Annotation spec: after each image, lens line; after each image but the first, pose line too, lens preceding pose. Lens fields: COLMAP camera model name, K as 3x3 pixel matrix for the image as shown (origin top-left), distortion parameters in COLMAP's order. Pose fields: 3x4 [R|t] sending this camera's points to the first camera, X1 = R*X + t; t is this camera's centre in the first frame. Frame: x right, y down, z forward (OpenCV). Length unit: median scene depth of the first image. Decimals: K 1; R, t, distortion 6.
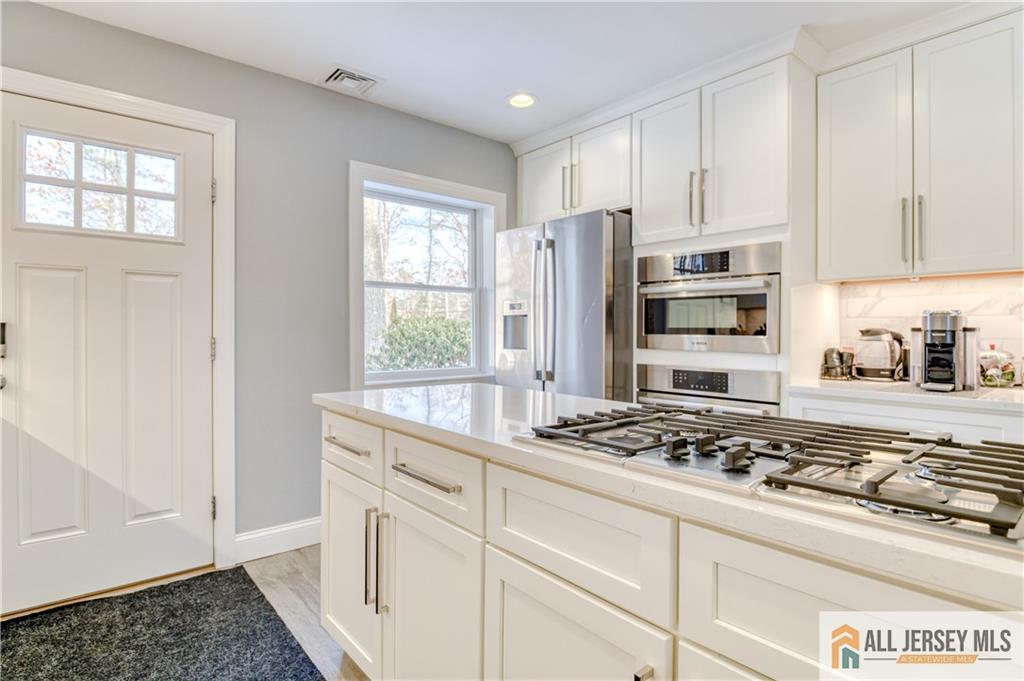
lens RADIAL K [[530.1, 0, 538.1], [0, 530.1, 334.9], [0, 0, 1]] dist [-0.026330, -0.001717]
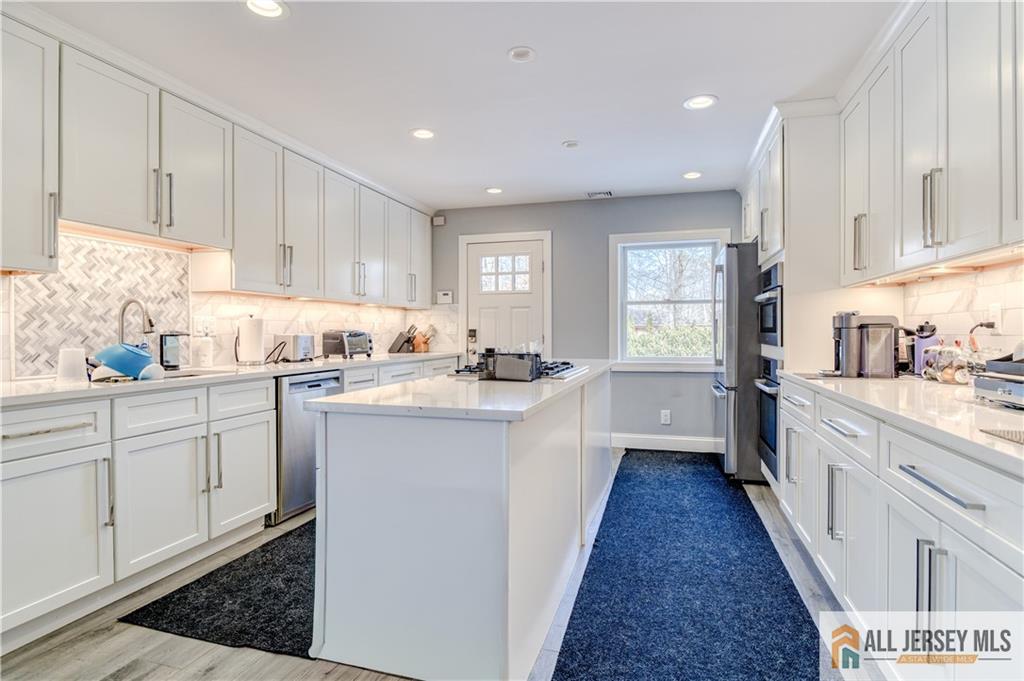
lens RADIAL K [[555.8, 0, 523.4], [0, 555.8, 338.3], [0, 0, 1]] dist [-0.028703, -0.000462]
pose [[0.541873, 0.003547, -0.840453, 1.215072], [0.001228, 0.999987, 0.005012, 0.007011], [0.840459, -0.003748, 0.541862, -0.291709]]
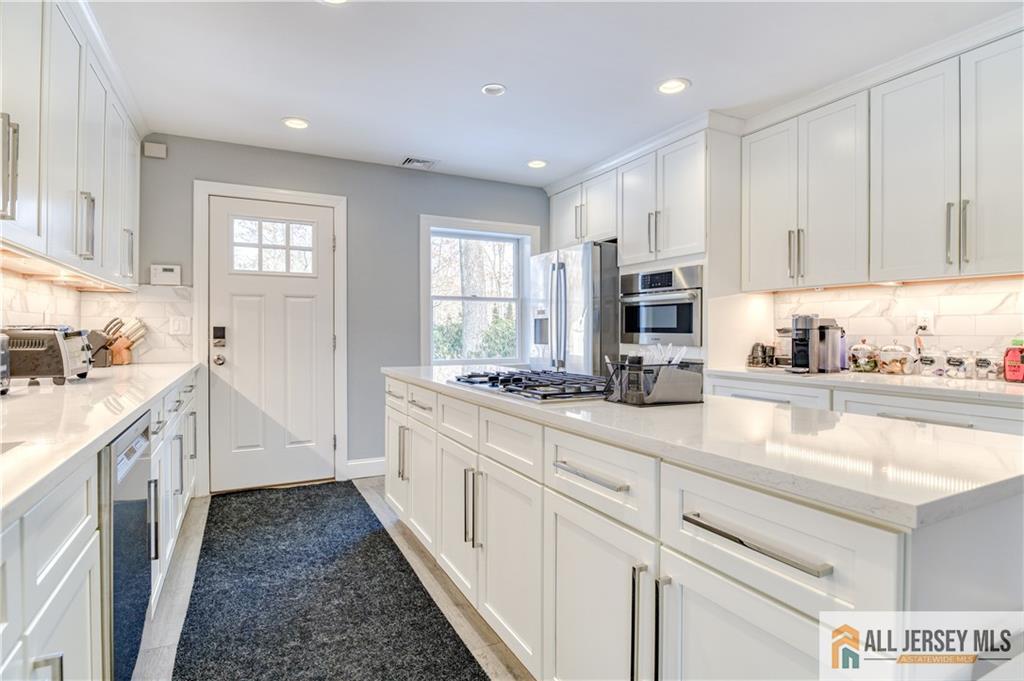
lens RADIAL K [[530.1, 0, 538.1], [0, 530.1, 334.9], [0, 0, 1]] dist [-0.026330, -0.001717]
pose [[0.975506, -0.001493, -0.219966, 0.329888], [0.001598, 0.999999, 0.000301, 0.004444], [0.219966, -0.000645, 0.975507, -0.420090]]
